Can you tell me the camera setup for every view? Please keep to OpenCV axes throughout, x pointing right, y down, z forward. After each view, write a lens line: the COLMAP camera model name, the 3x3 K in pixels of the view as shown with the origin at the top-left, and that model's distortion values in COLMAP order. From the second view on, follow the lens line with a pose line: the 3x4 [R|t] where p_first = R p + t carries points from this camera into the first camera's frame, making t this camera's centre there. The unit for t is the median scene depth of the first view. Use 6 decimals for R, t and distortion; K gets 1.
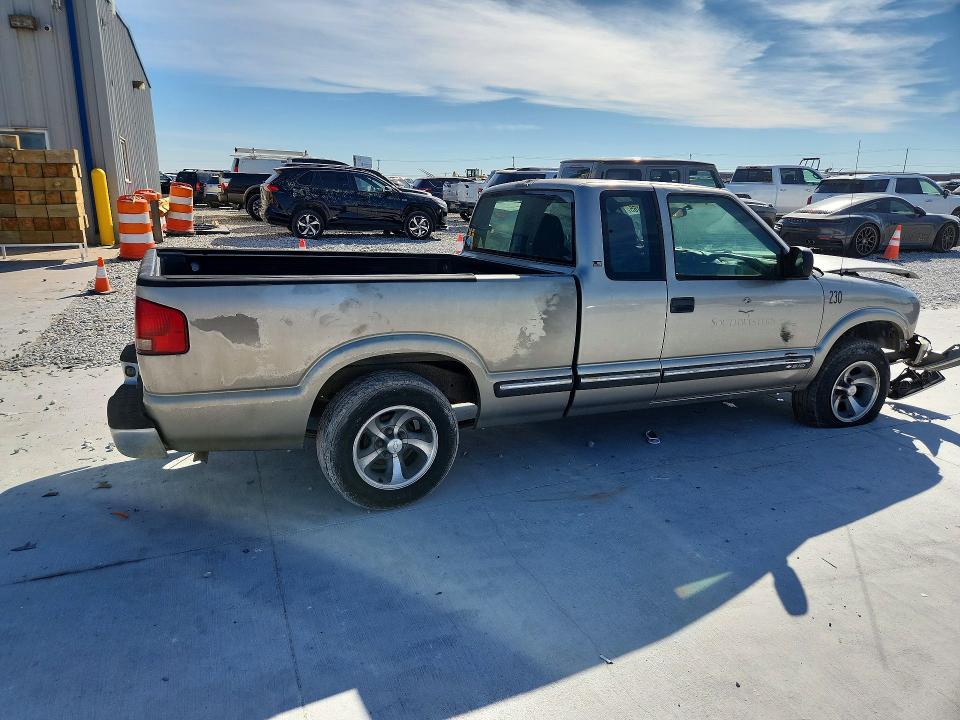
lens RADIAL K [[641.7, 0, 480.9], [0, 641.7, 359.2], [0, 0, 1]] dist [0.071250, -0.063745]
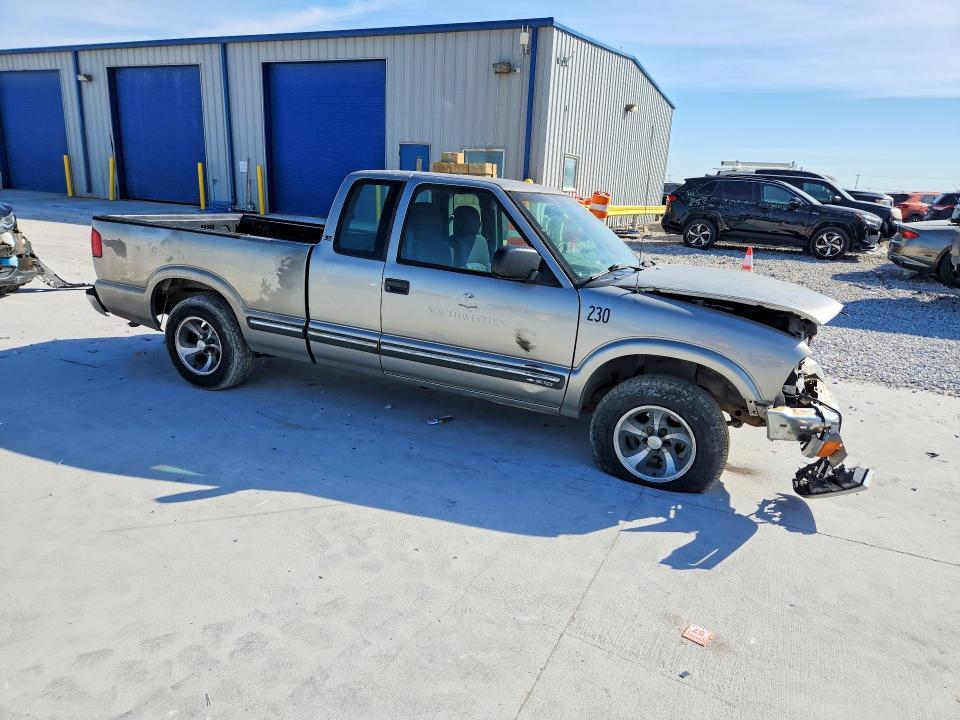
lens RADIAL K [[641.7, 0, 480.9], [0, 641.7, 359.2], [0, 0, 1]] dist [0.071250, -0.063745]
pose [[0.673302, 0.207020, -0.709794, 1.157434], [-0.222996, 0.972156, 0.072010, -0.071920], [0.704937, 0.109797, 0.700719, 0.346969]]
